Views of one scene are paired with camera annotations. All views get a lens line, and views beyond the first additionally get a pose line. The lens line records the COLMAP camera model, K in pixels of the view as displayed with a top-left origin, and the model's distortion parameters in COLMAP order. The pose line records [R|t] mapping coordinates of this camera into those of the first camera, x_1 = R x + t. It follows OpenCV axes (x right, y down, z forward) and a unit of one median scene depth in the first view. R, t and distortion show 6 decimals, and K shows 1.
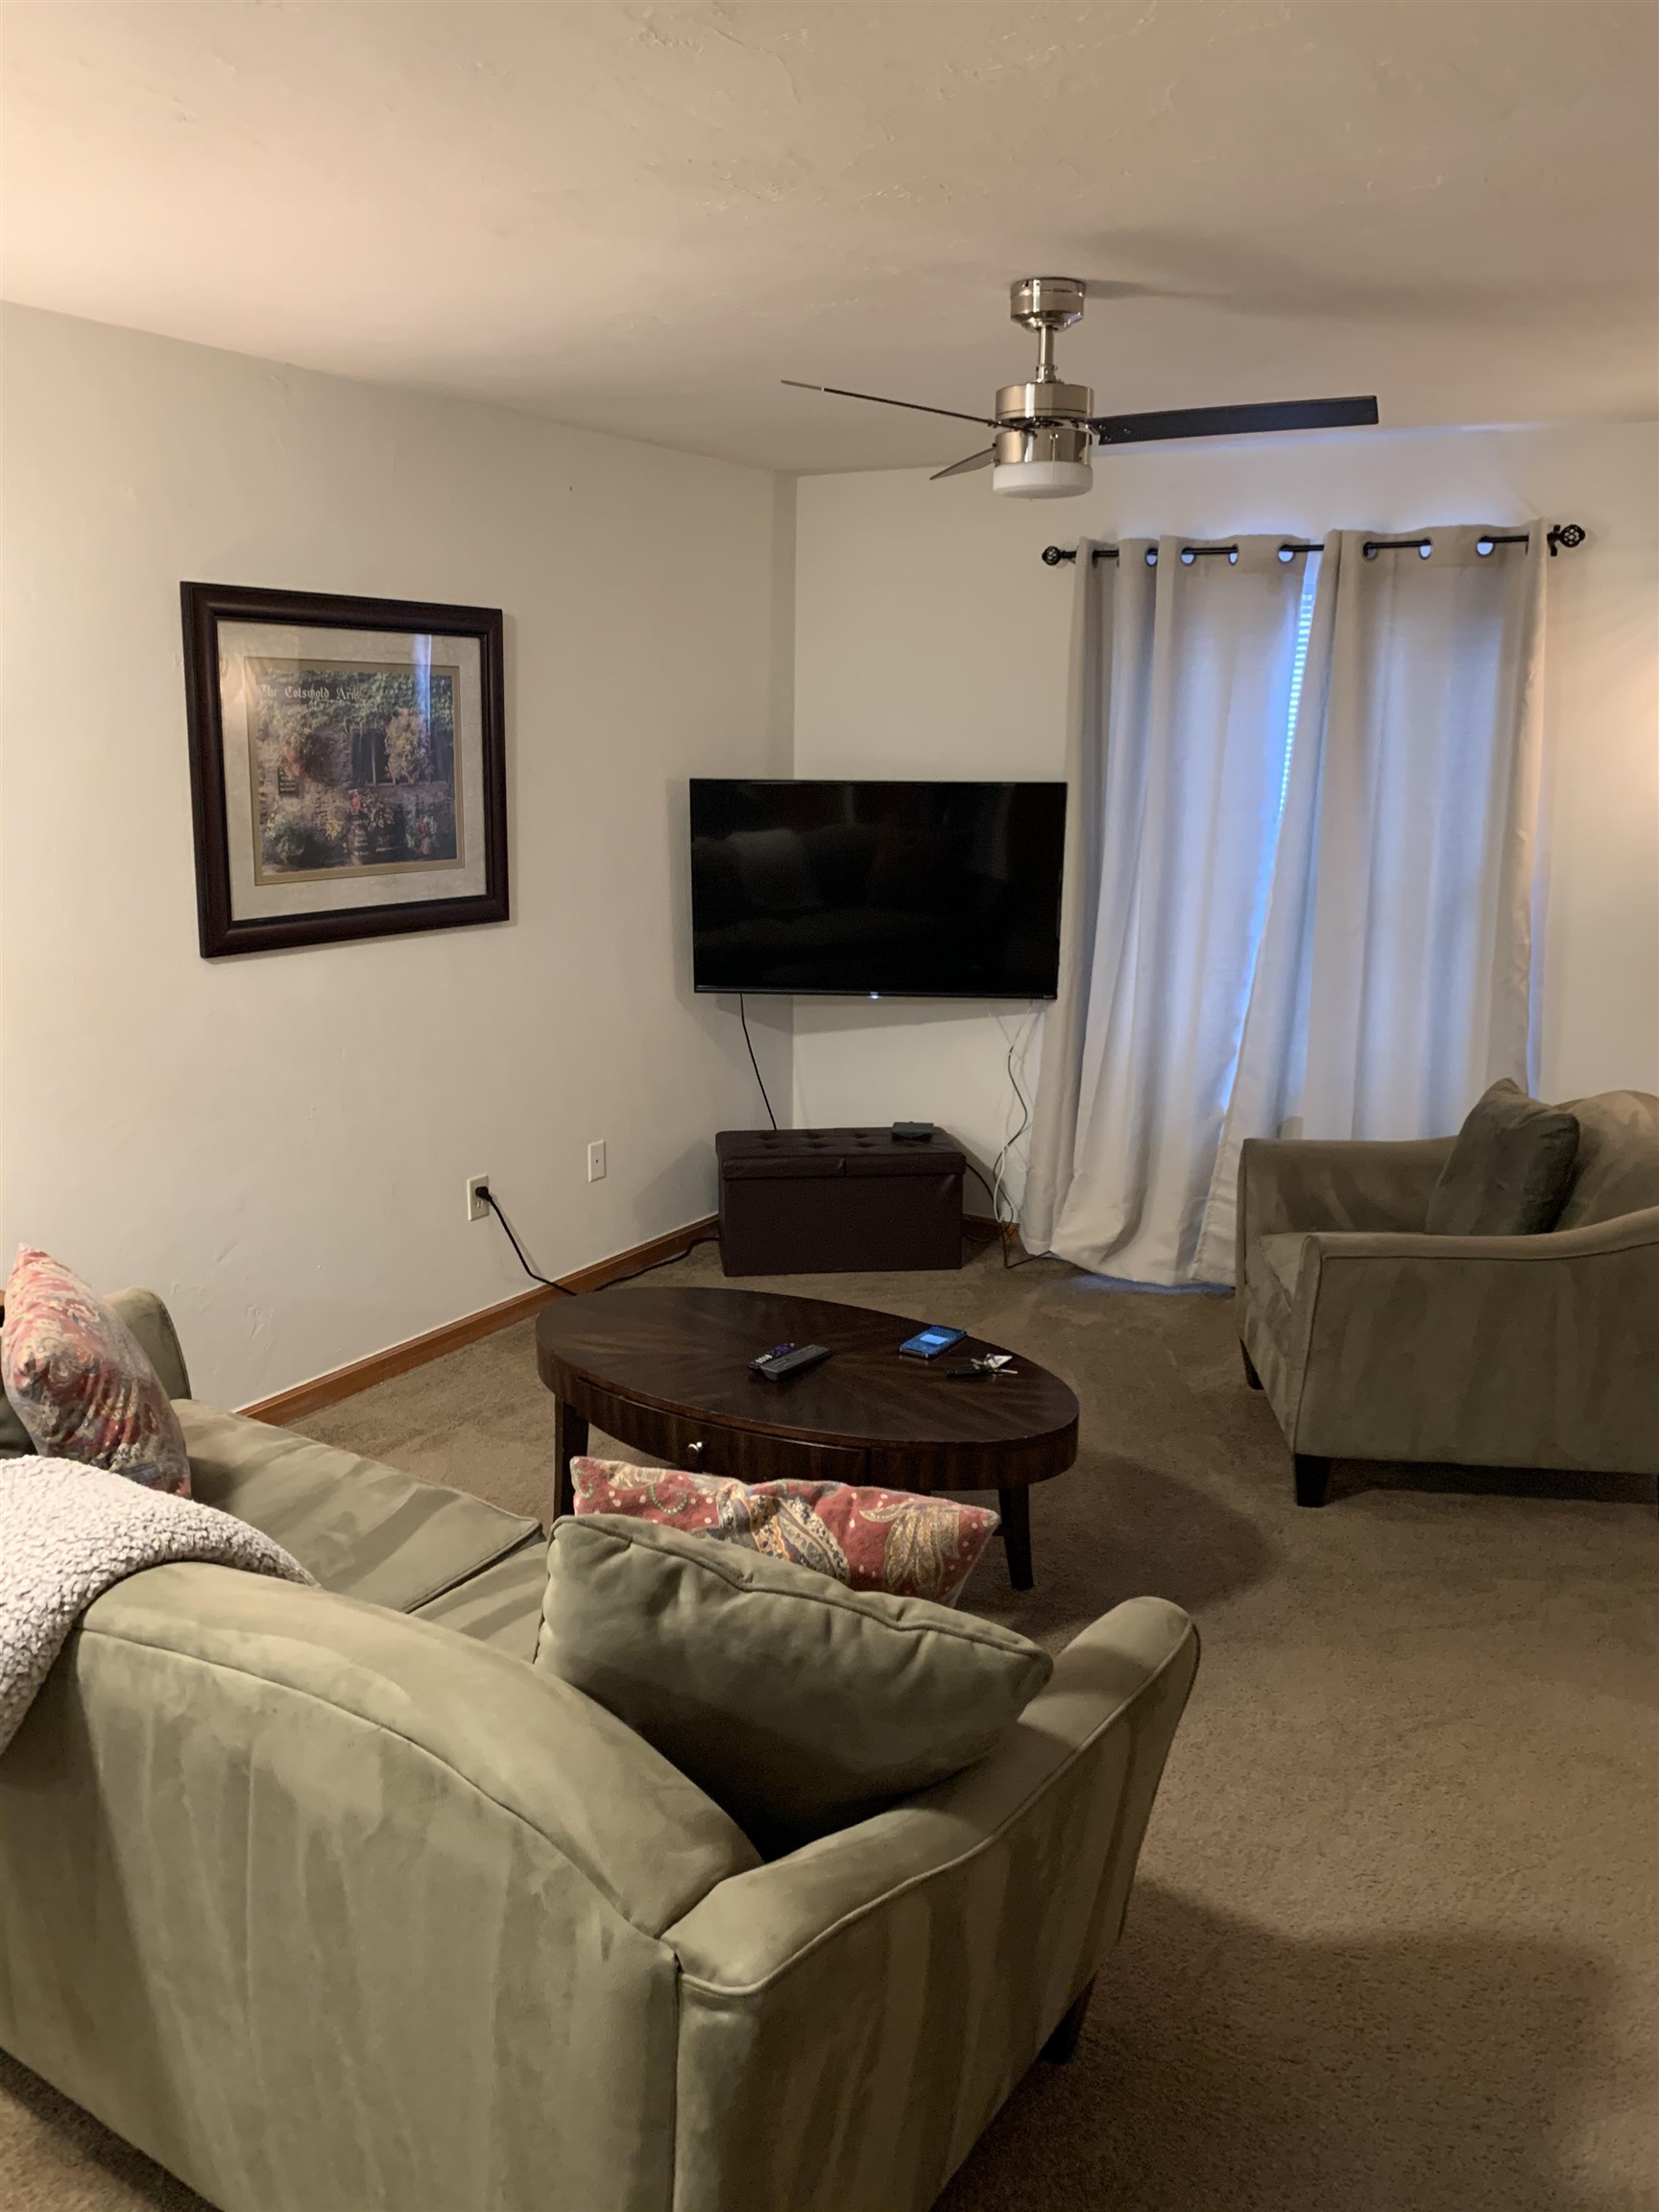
lens RADIAL K [[1685.5, 0, 835.2], [0, 1685.5, 1093.1], [0, 0, 1]] dist [0.039993, -0.039137]
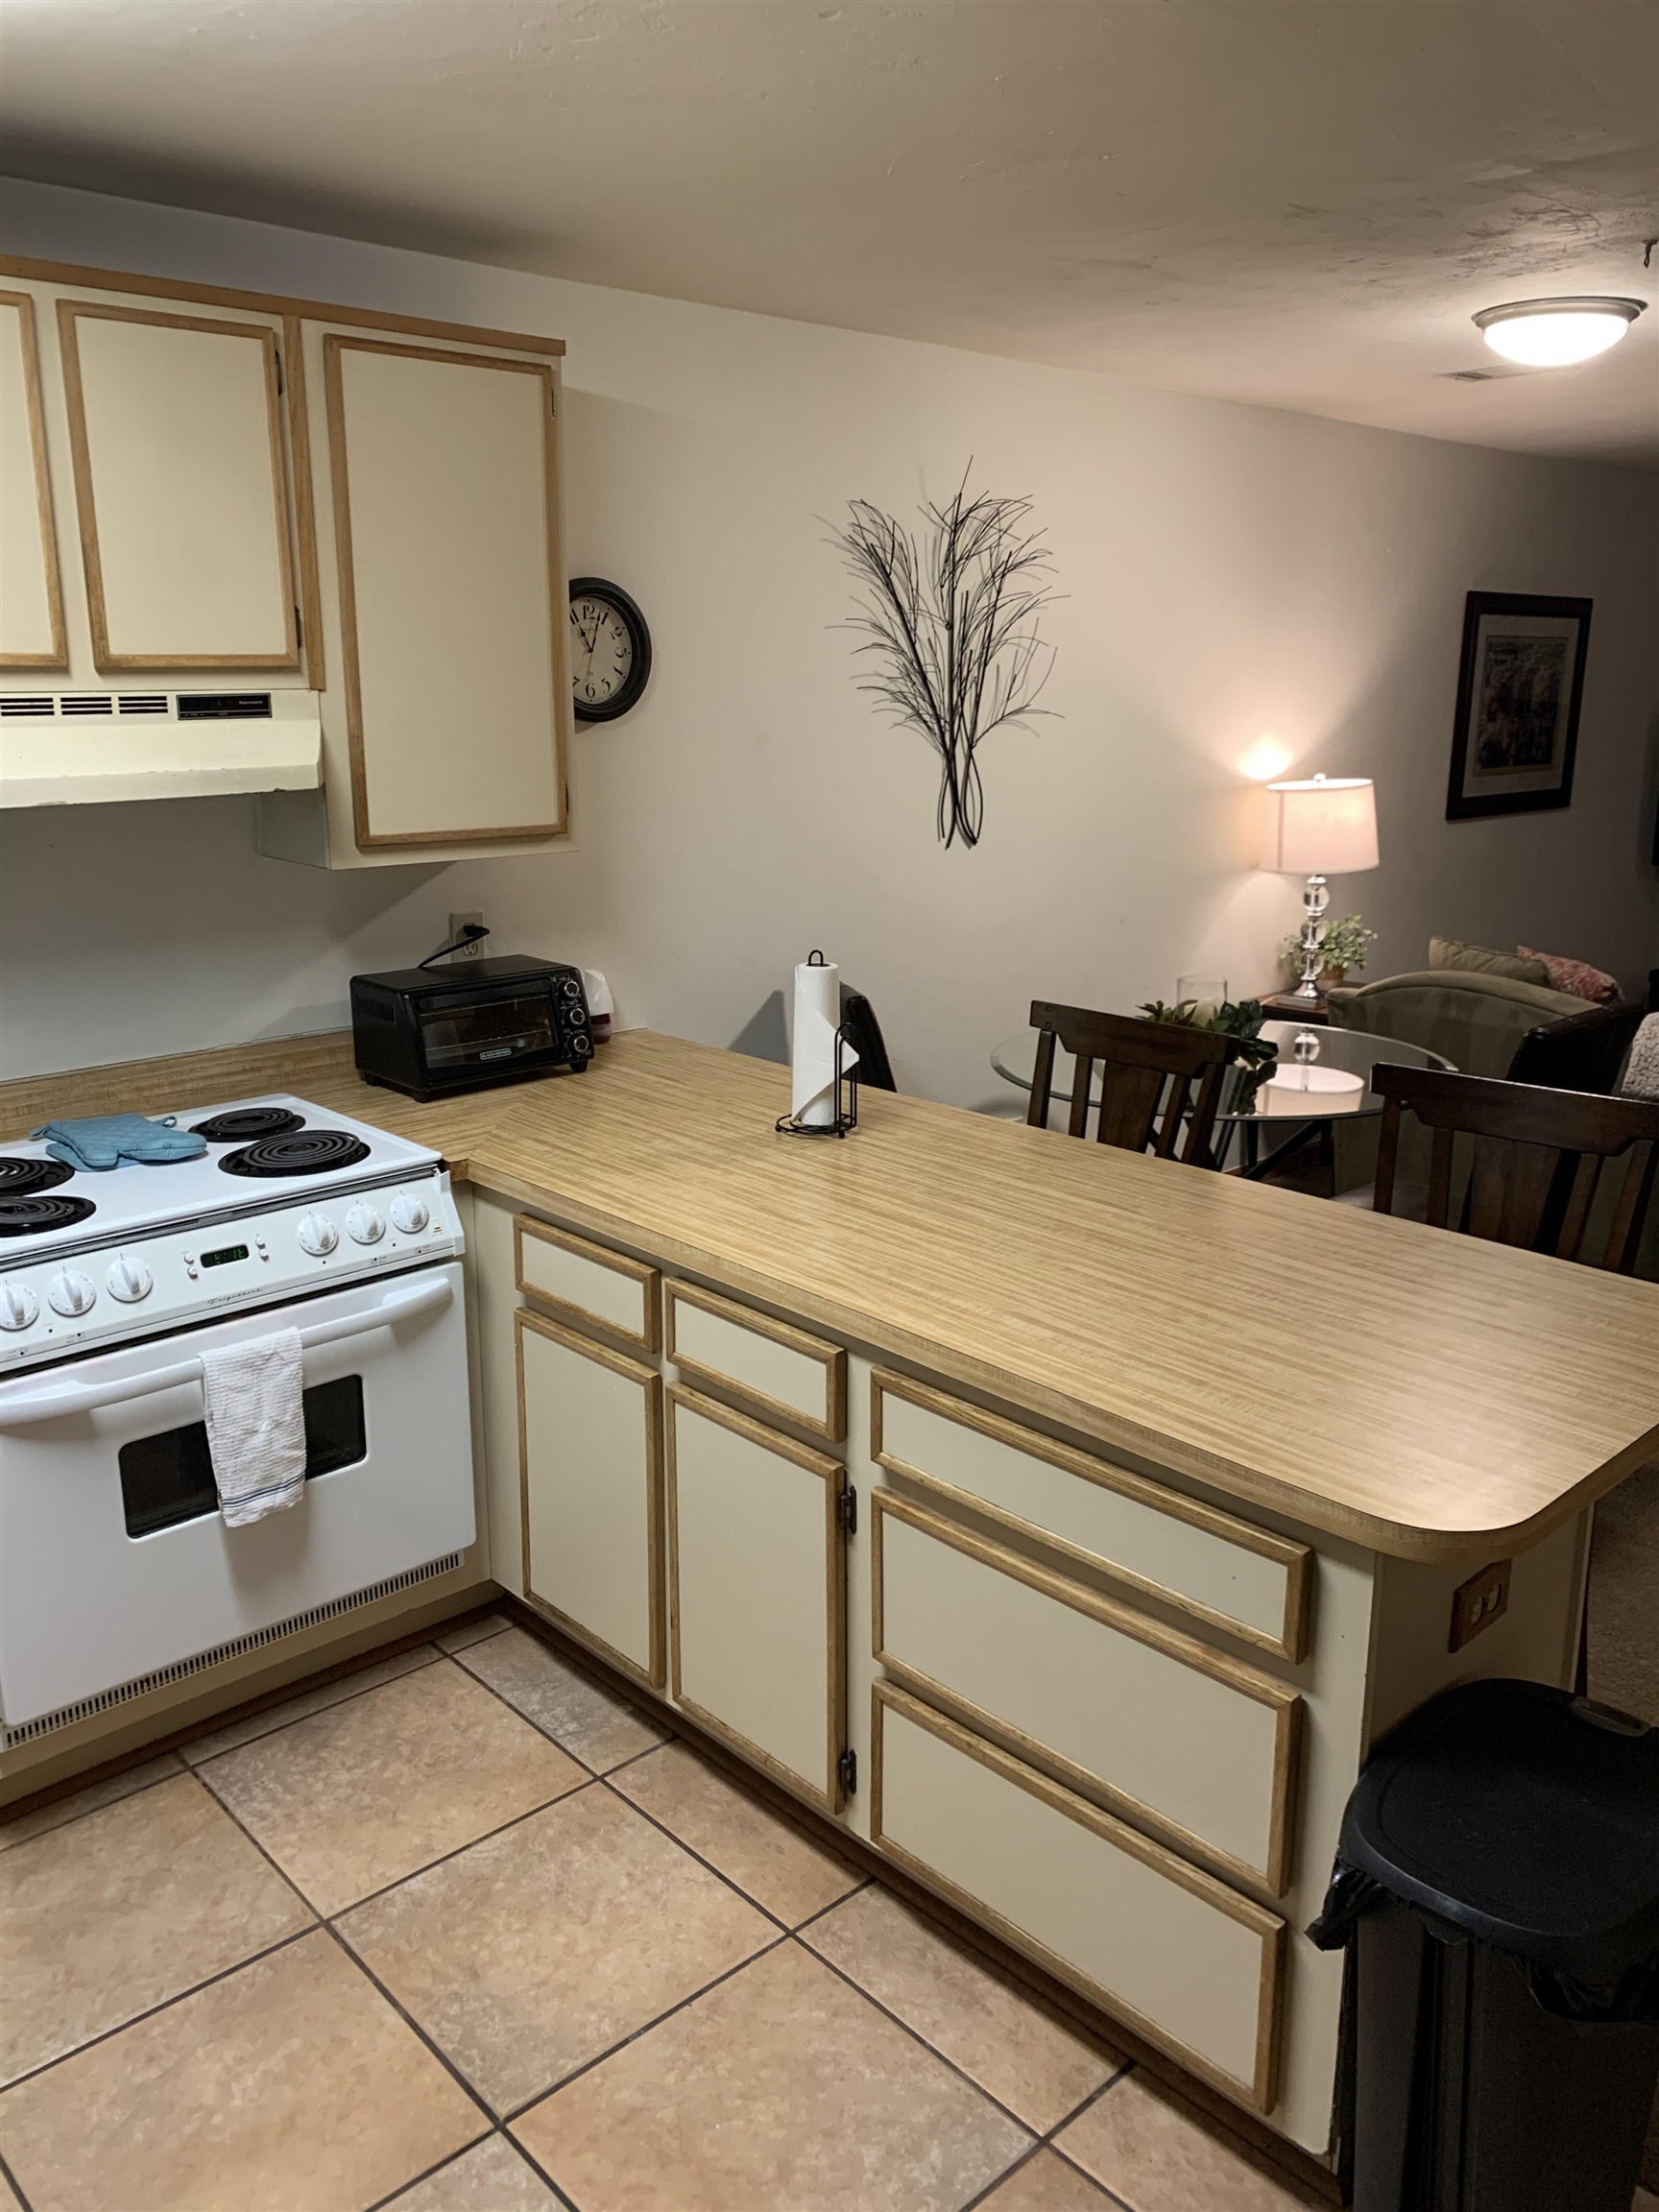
lens RADIAL K [[1685.5, 0, 839.5], [0, 1685.5, 1086.6], [0, 0, 1]] dist [0.039993, -0.039137]
pose [[0.968427, 0.036970, -0.246542, -0.496393], [-0.034440, 0.999301, 0.014571, 0.164700], [0.246908, -0.005620, 0.969023, -0.697915]]
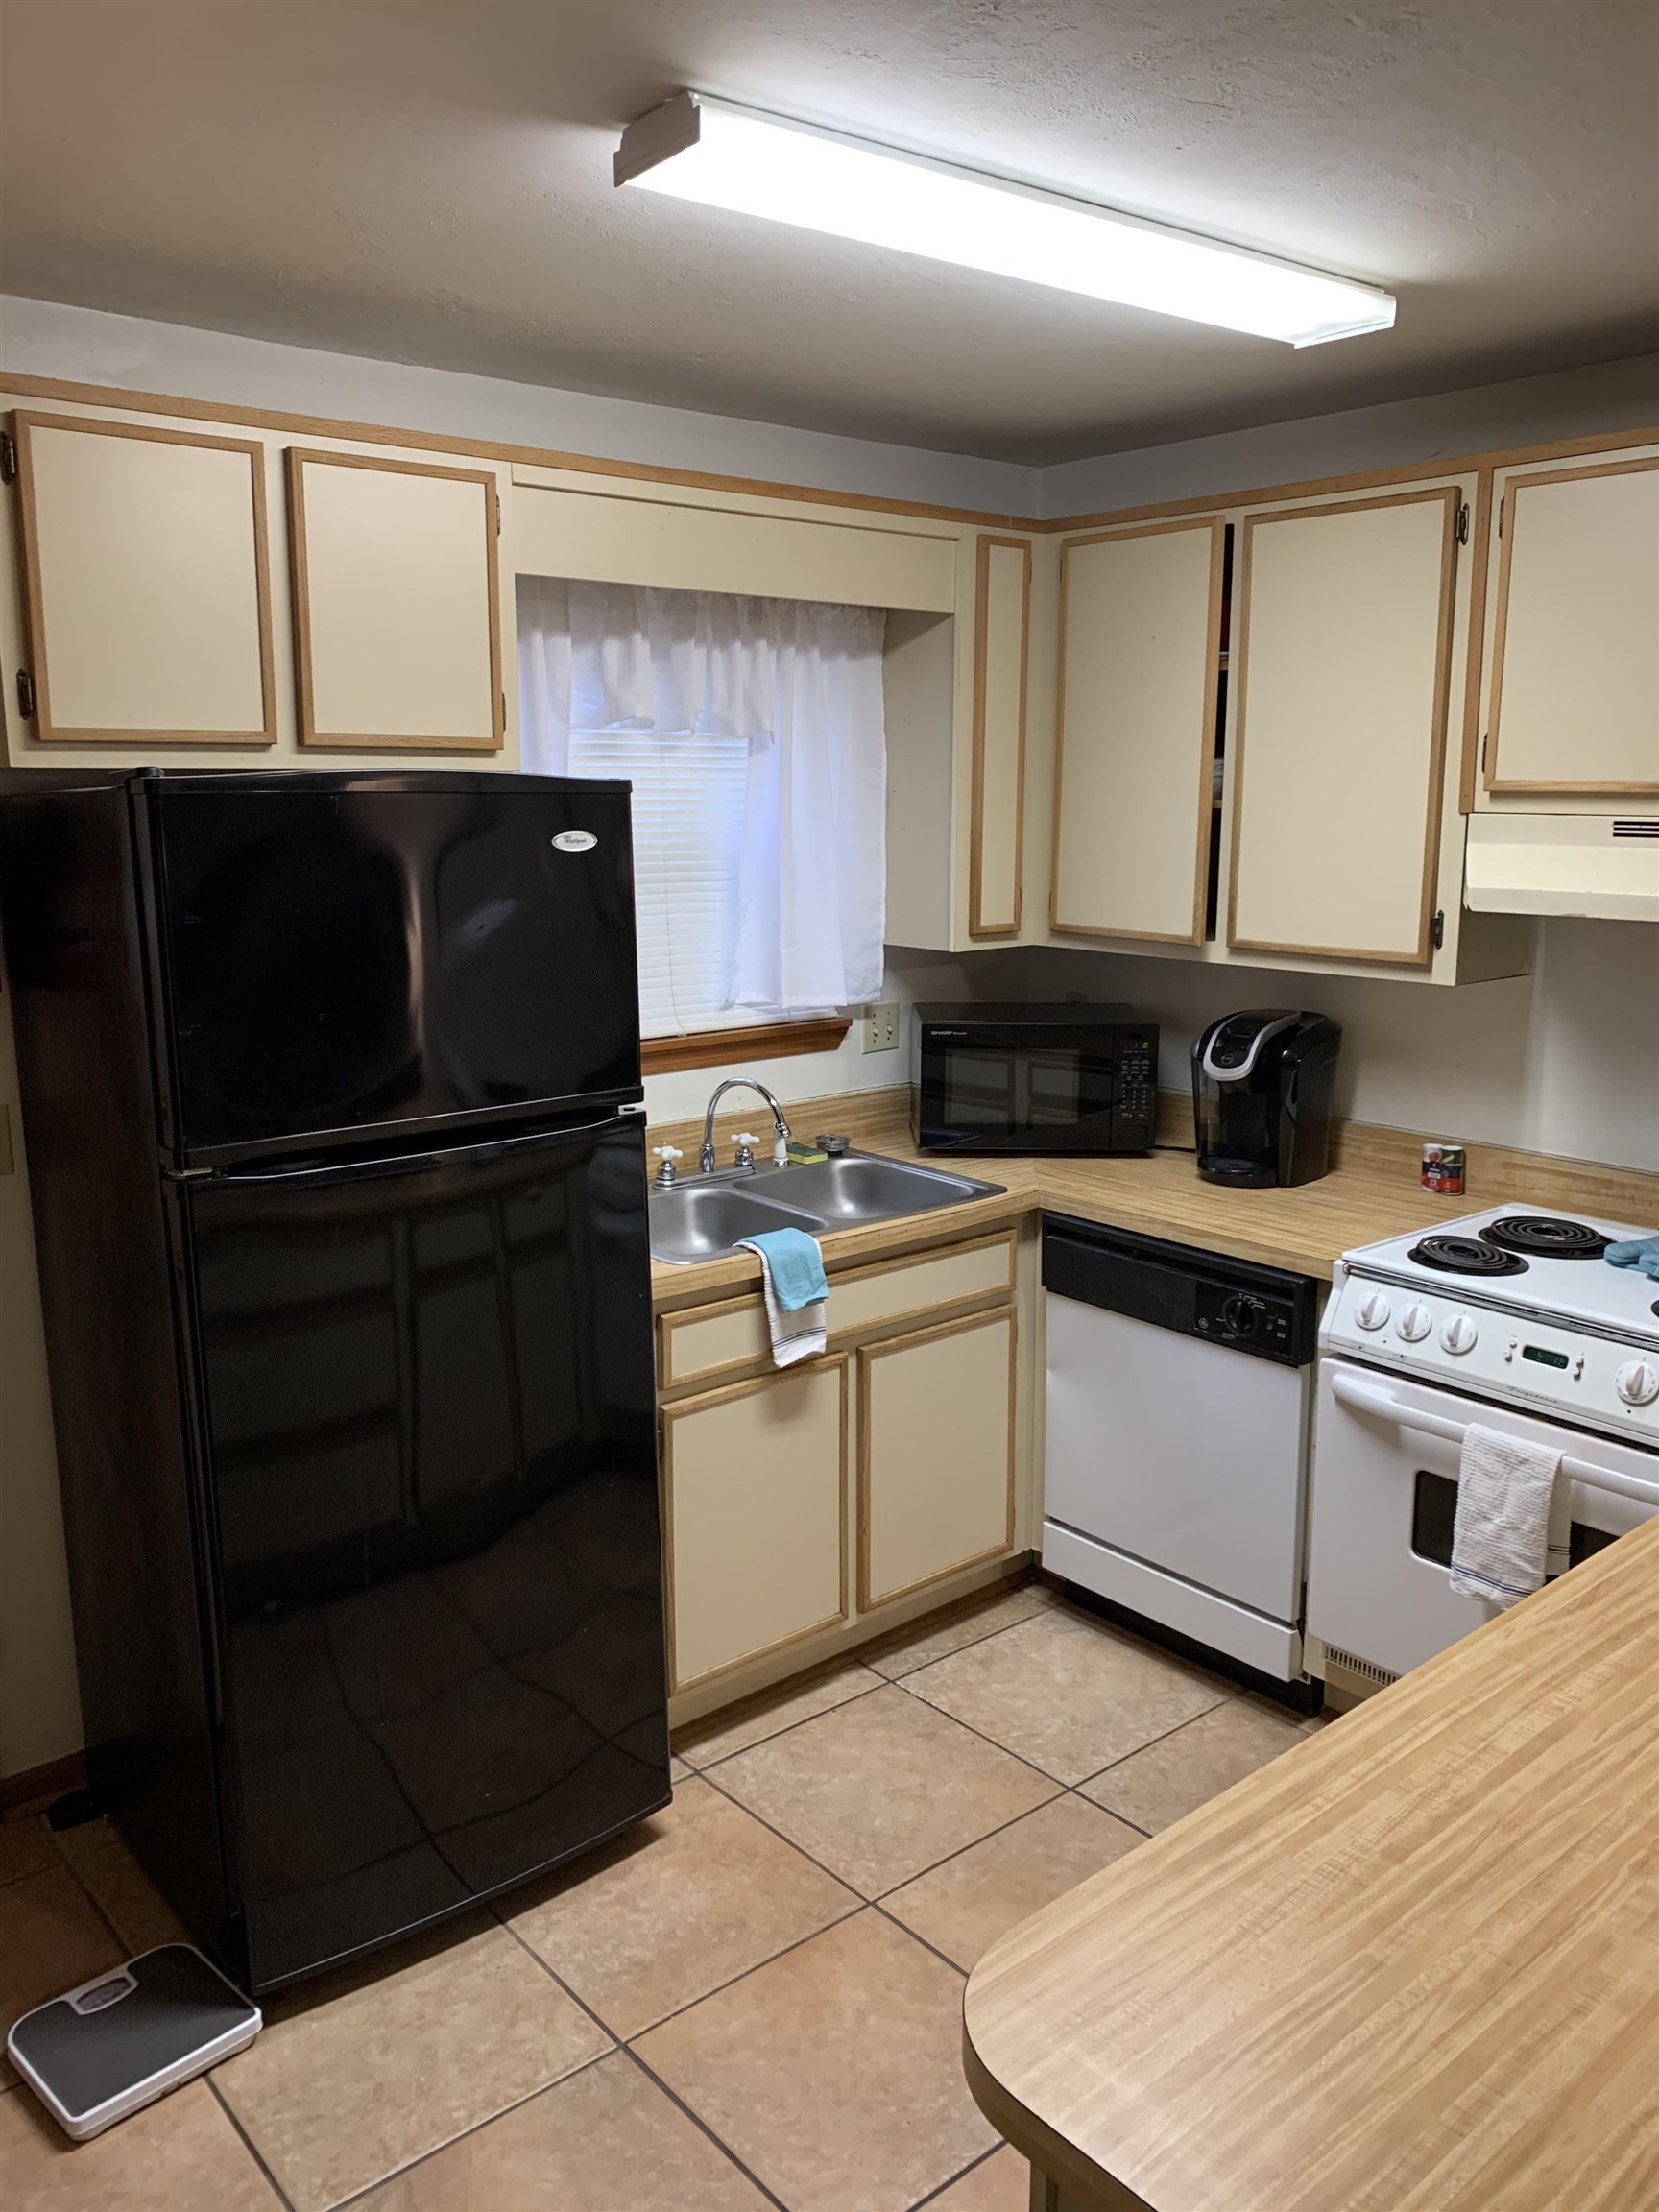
lens RADIAL K [[1685.5, 0, 809.0], [0, 1685.5, 1077.1], [0, 0, 1]] dist [0.039993, -0.039137]
pose [[-0.292641, 0.155728, -0.943456, -0.183477], [-0.220645, 0.949027, 0.225087, 0.056225], [0.930418, 0.274039, -0.243364, -0.267282]]
